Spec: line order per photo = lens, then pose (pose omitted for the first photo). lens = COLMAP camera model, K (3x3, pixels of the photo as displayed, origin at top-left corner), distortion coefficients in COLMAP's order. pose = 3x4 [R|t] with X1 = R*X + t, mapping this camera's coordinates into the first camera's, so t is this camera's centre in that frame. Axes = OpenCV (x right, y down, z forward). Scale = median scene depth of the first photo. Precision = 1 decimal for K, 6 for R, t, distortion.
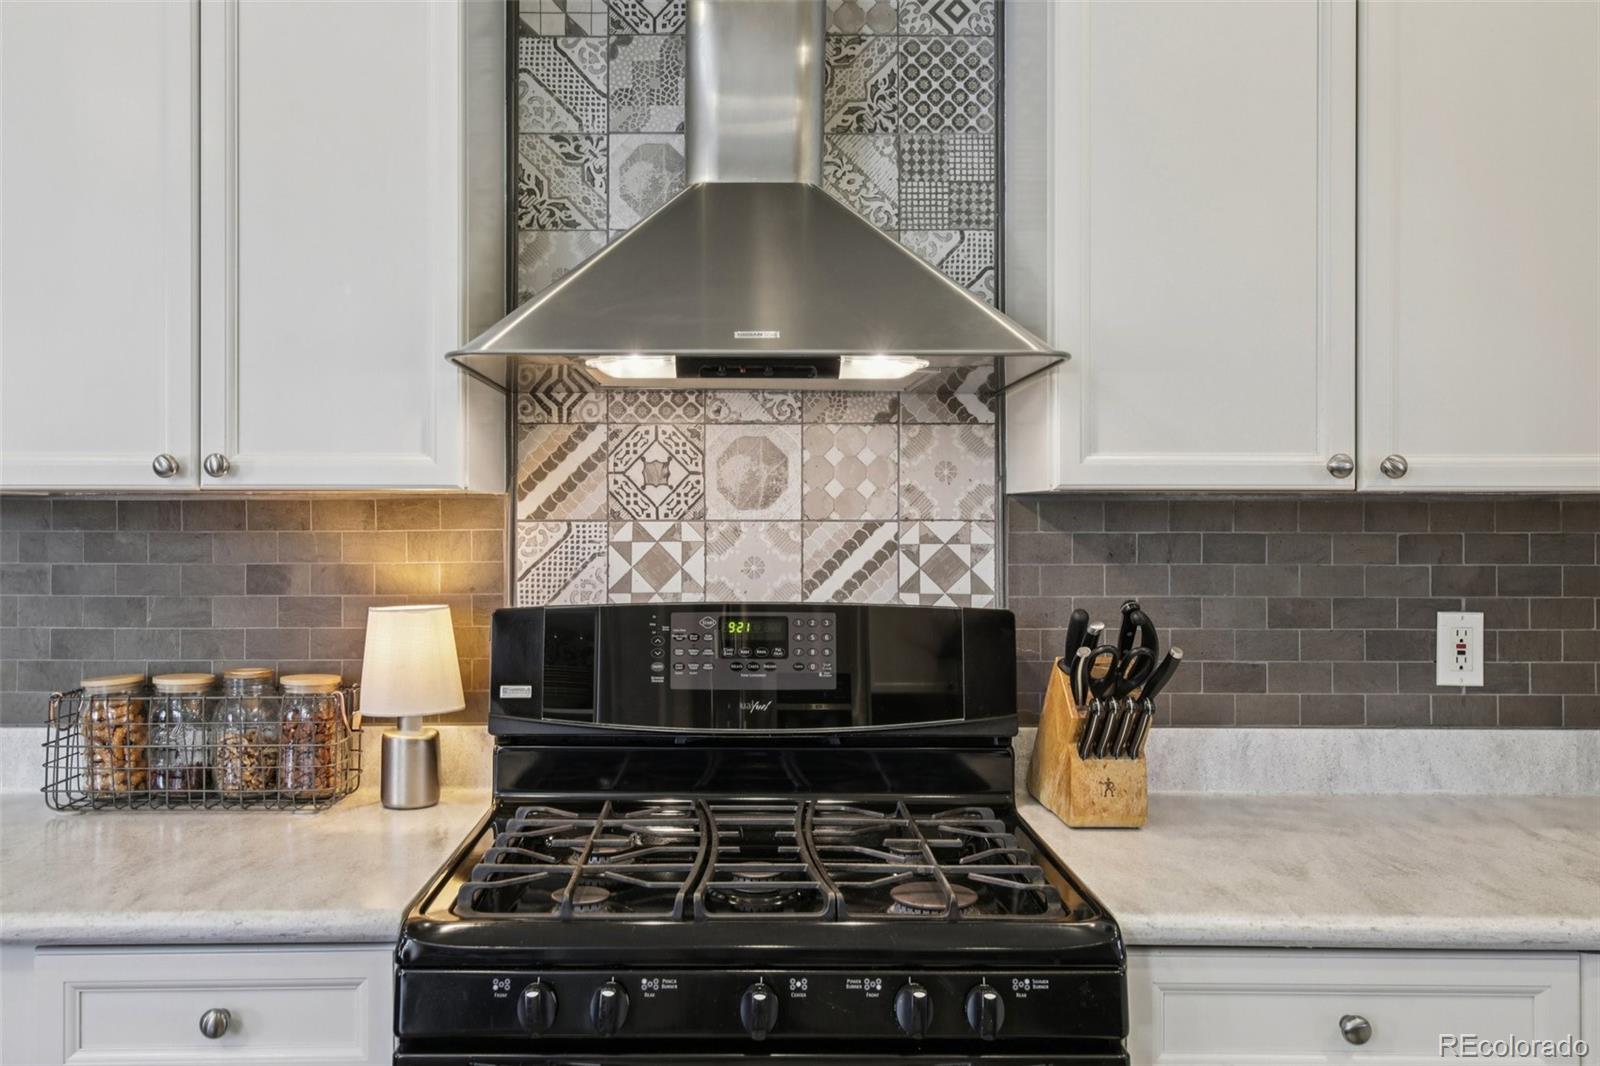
lens RADIAL K [[1395.2, 0, 801.3], [0, 1395.2, 524.5], [0, 0, 1]] dist [0.009226, 0.009065]
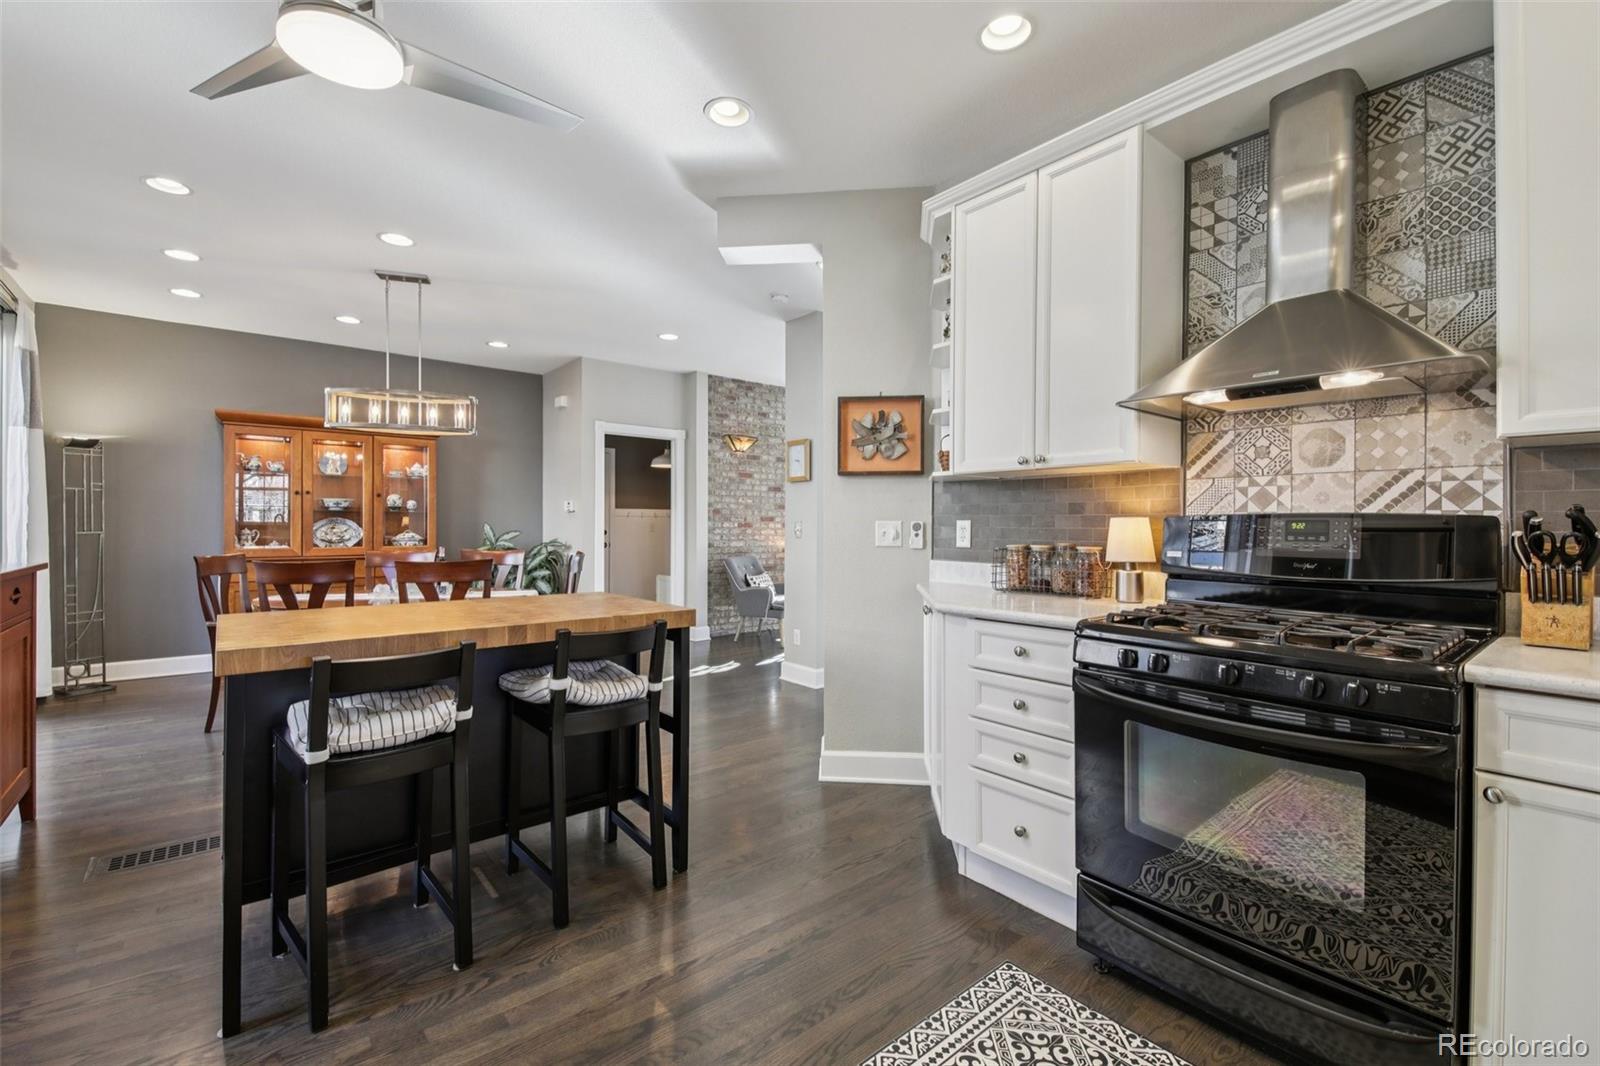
lens RADIAL K [[686.2, 0, 794.0], [0, 686.2, 529.0], [0, 0, 1]] dist [0.044588, -0.026155]
pose [[0.632915, 0.007210, -0.774187, 0.246307], [0.001794, 0.999940, 0.010778, 0.061795], [0.774219, -0.008210, 0.632865, -0.155054]]
